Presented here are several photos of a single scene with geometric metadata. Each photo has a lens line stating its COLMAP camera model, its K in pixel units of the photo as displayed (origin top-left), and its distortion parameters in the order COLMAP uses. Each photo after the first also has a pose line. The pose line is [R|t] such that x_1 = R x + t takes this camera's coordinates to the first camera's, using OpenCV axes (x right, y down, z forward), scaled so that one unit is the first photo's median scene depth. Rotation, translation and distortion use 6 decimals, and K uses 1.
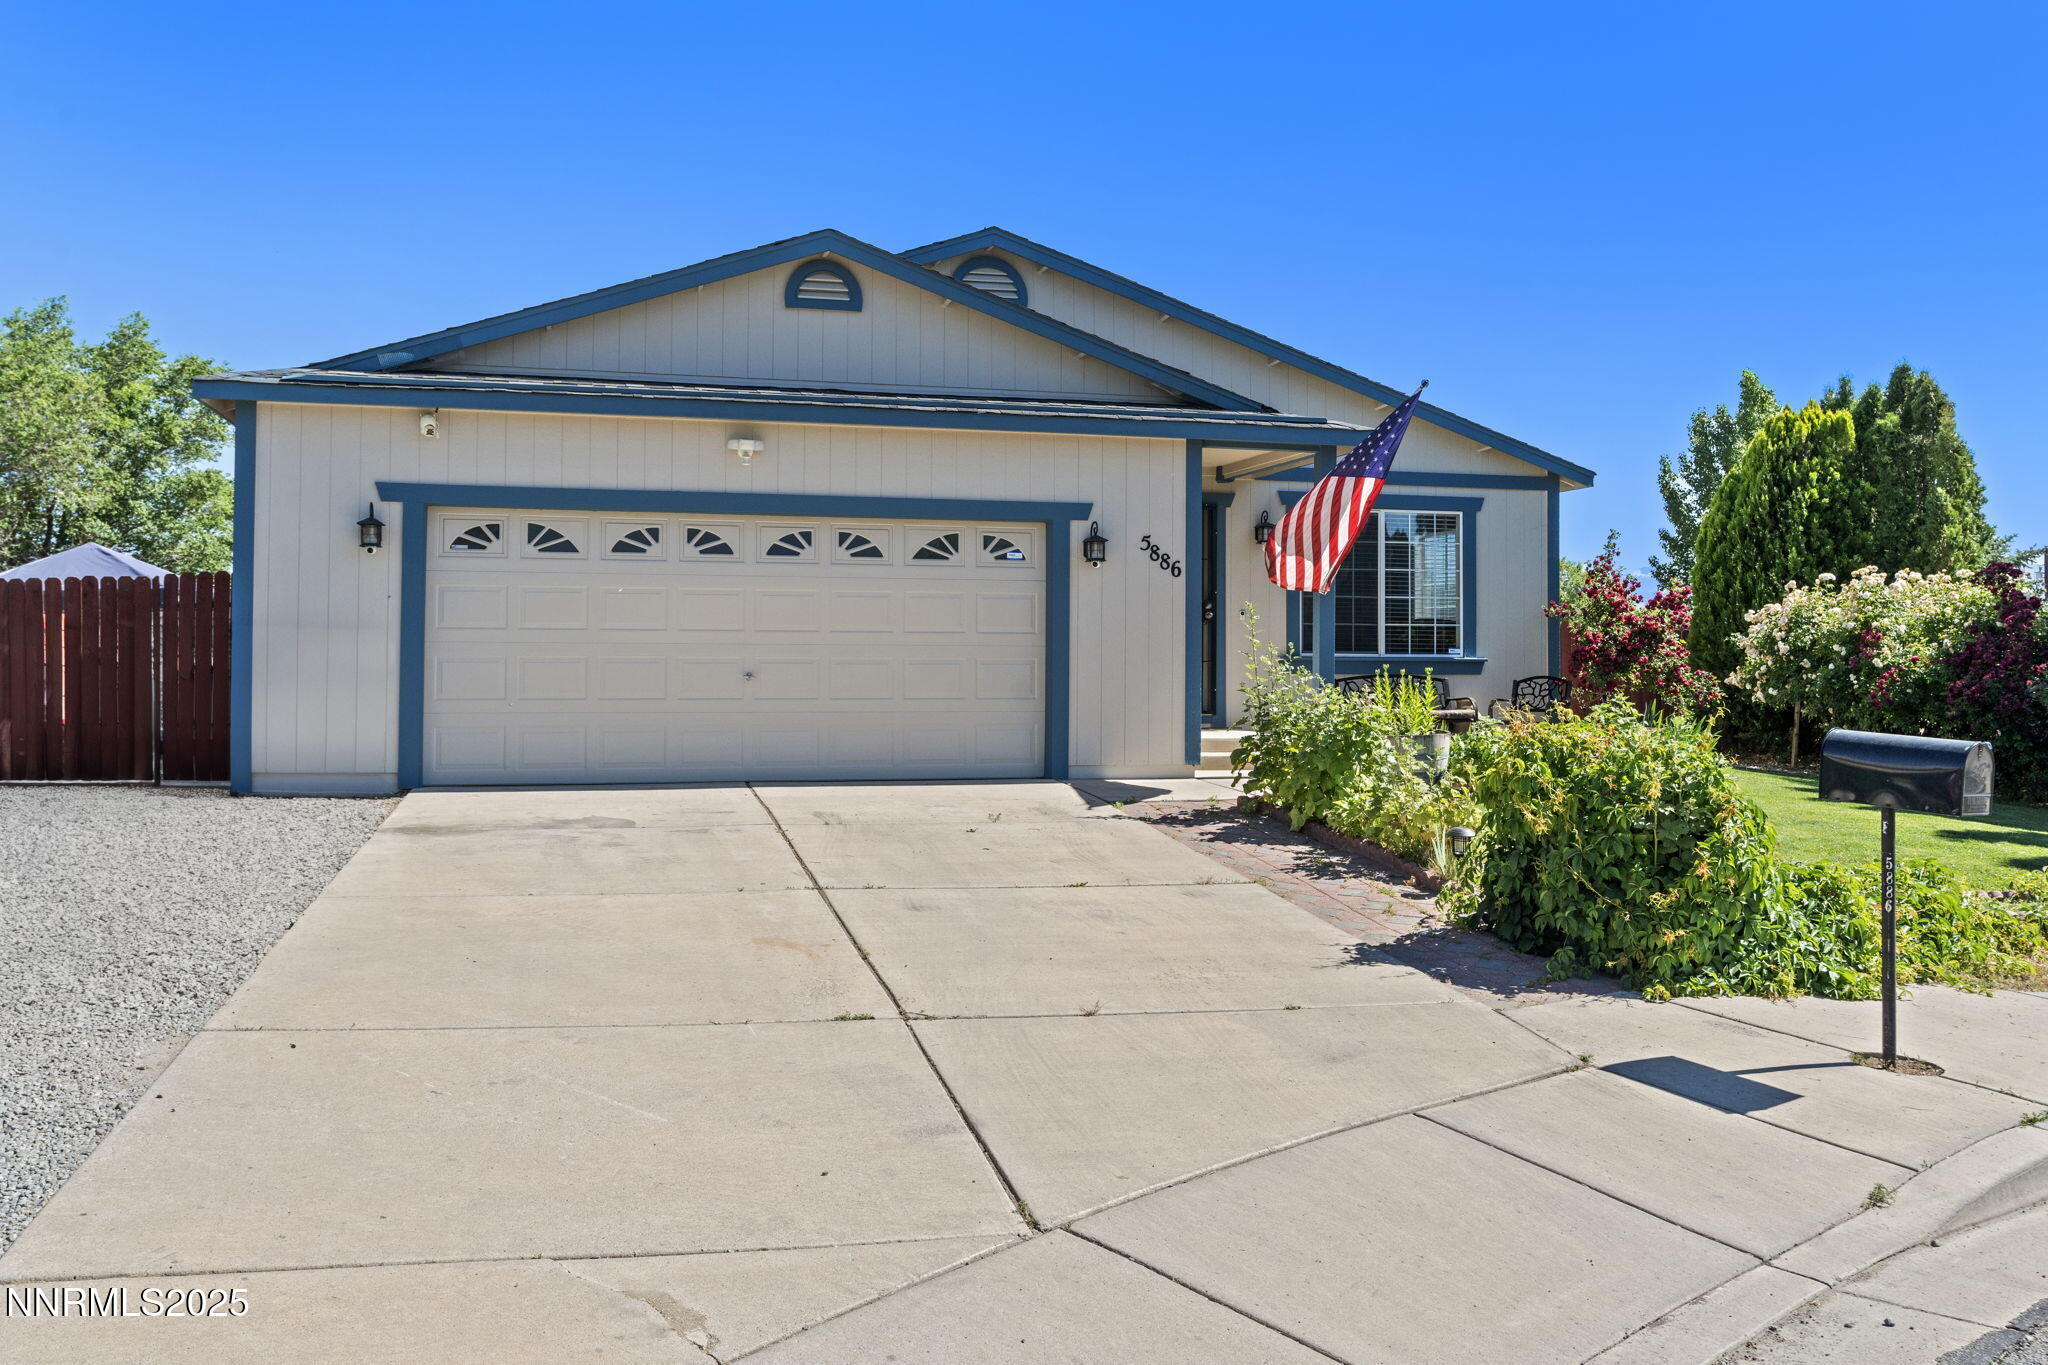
lens RADIAL K [[1666.3, 0, 1023.8], [0, 1666.3, 621.9], [0, 0, 1]] dist [0.002612, 0.003426]
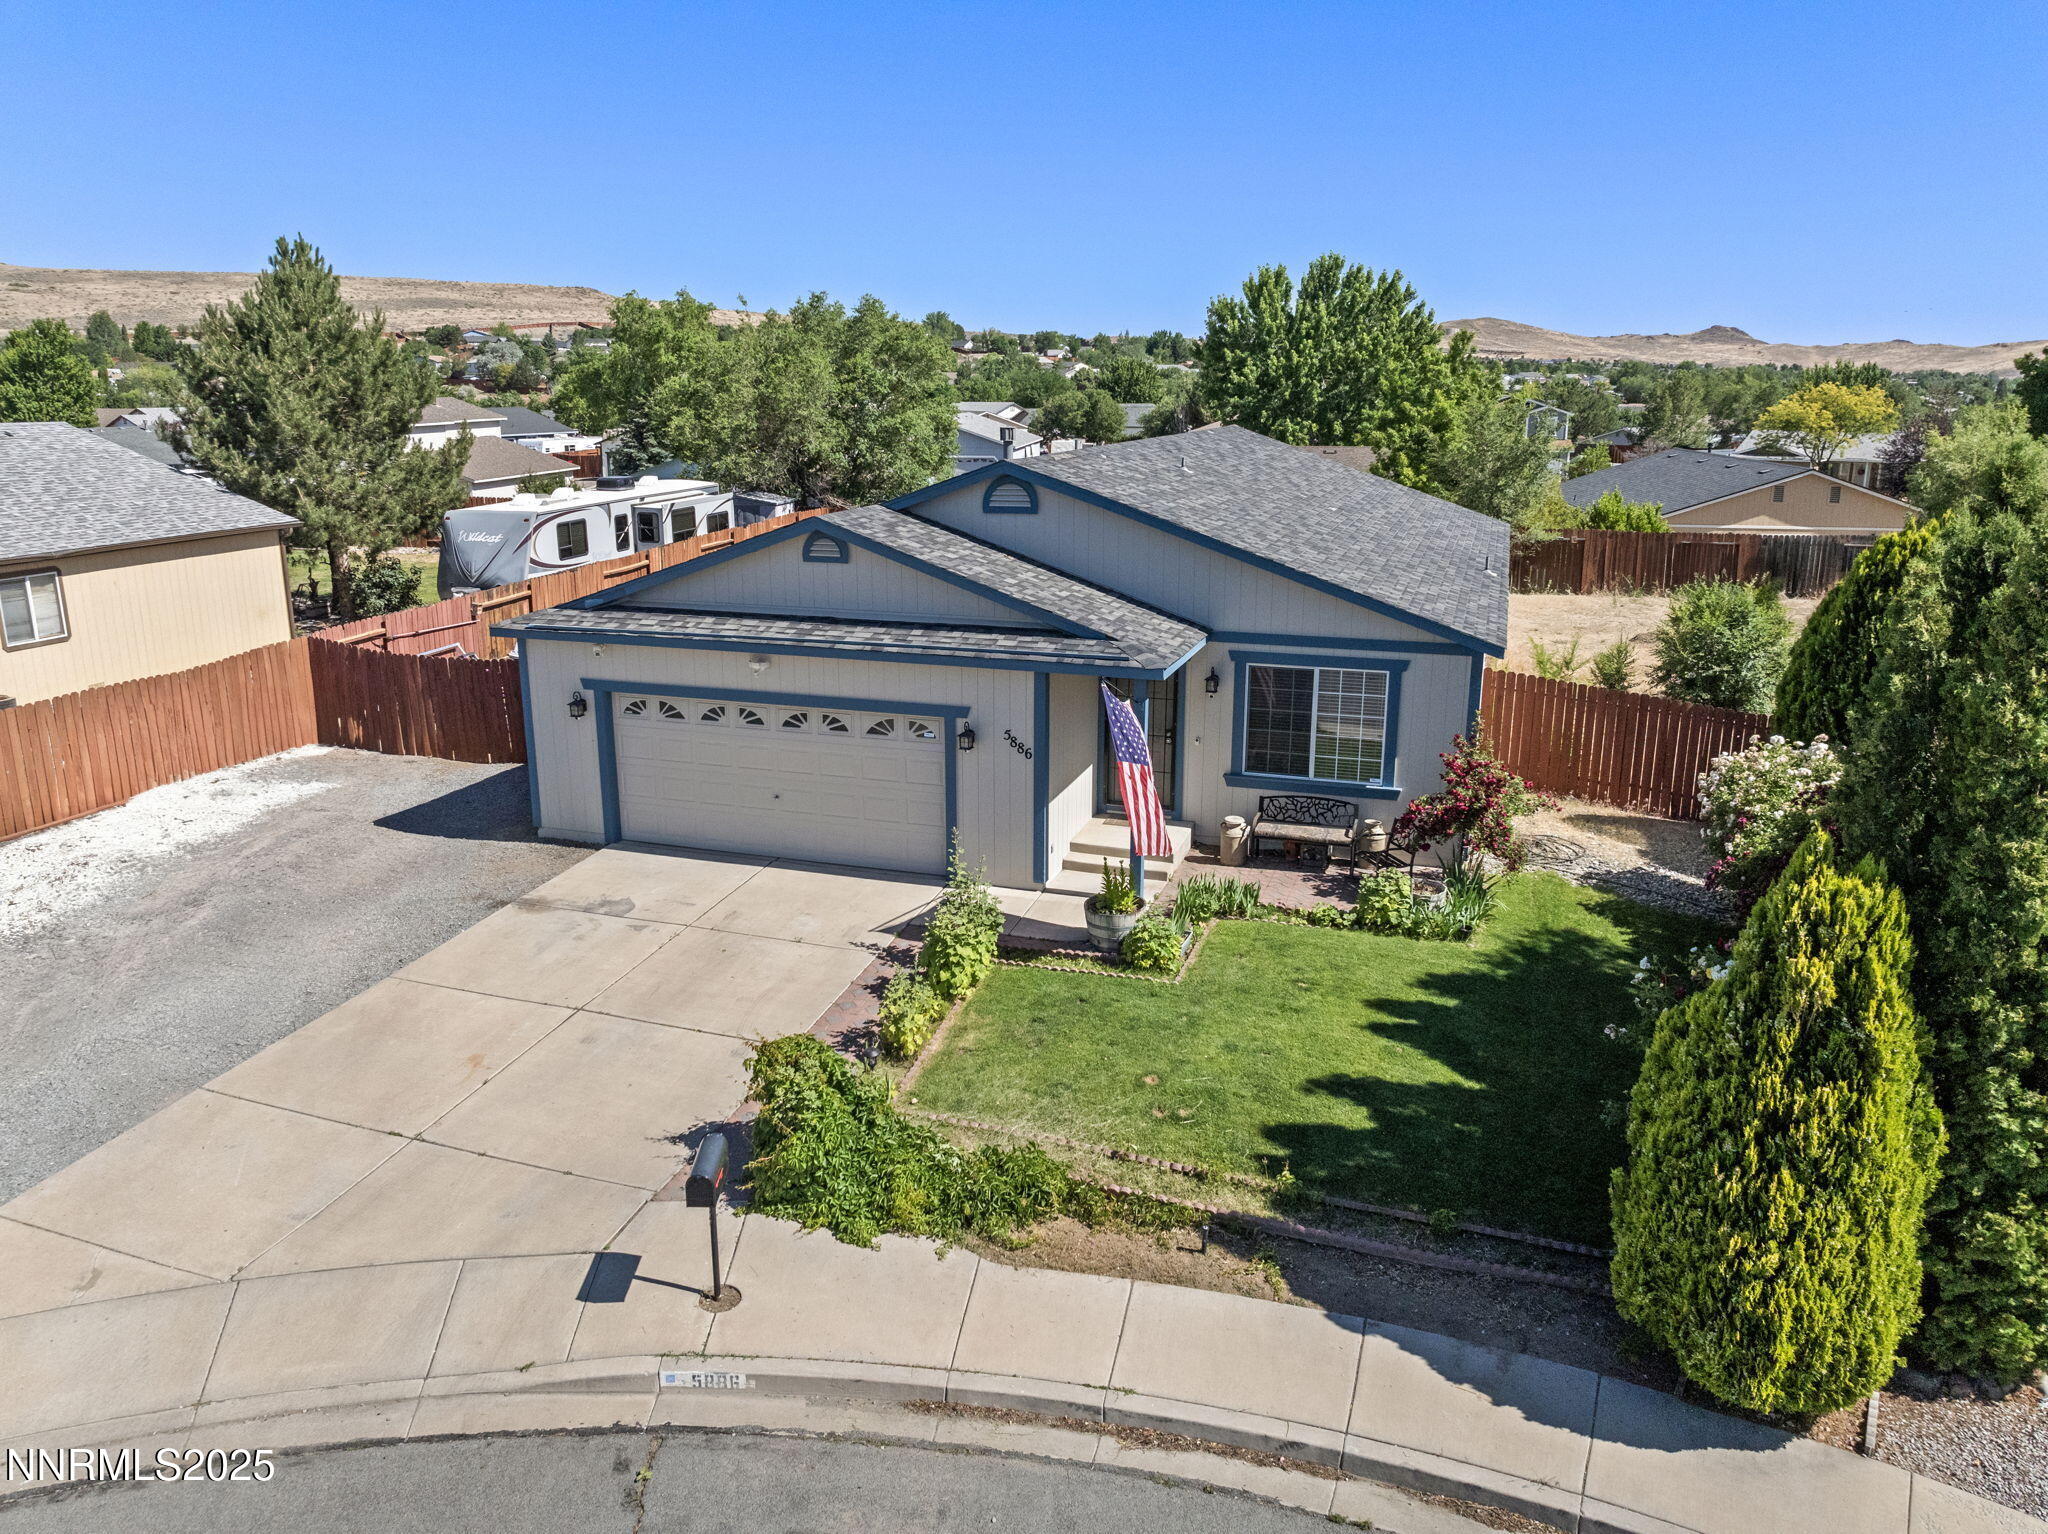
lens RADIAL K [[1437.9, 0, 1031.1], [0, 1437.9, 750.7], [0, 0, 1]] dist [-0.037017, 0.000889]
pose [[0.844212, 0.128423, -0.520397, 0.754276], [0.016711, 0.964096, 0.265027, -0.370736], [0.535748, -0.232435, 0.811756, -0.010362]]
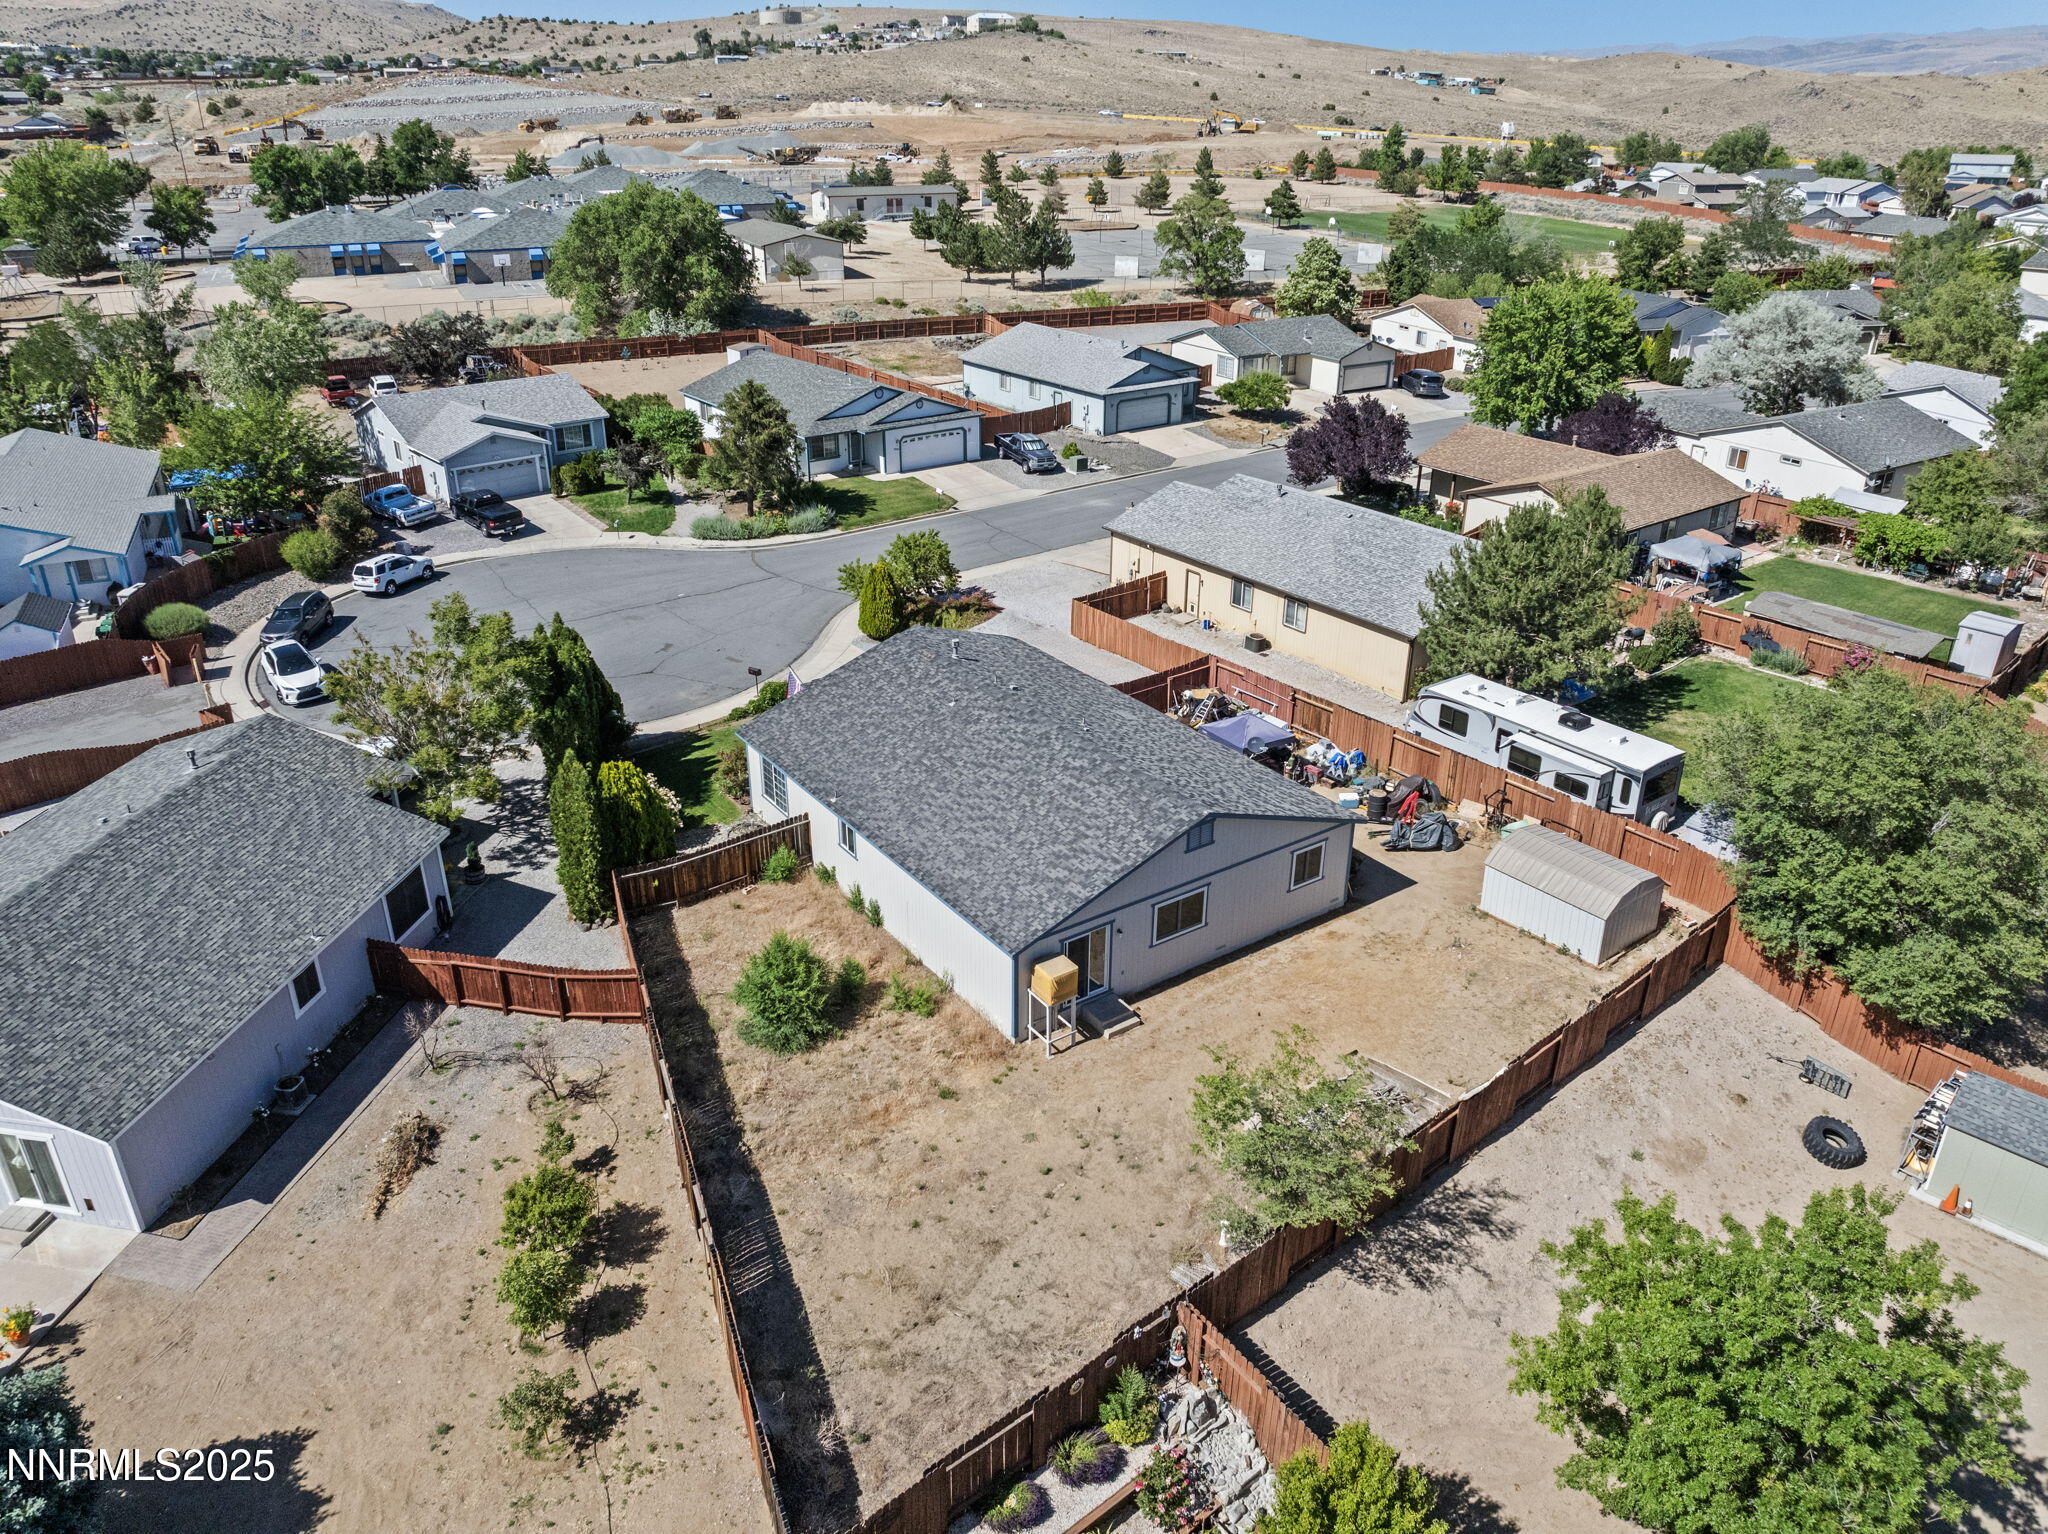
lens RADIAL K [[1437.9, 0, 1031.1], [0, 1437.9, 750.7], [0, 0, 1]] dist [-0.037017, 0.000889]
pose [[-0.934460, 0.139409, -0.327642, 0.919574], [-0.004726, 0.915231, 0.402902, -1.491863], [0.356036, 0.378045, -0.854588, 4.561394]]
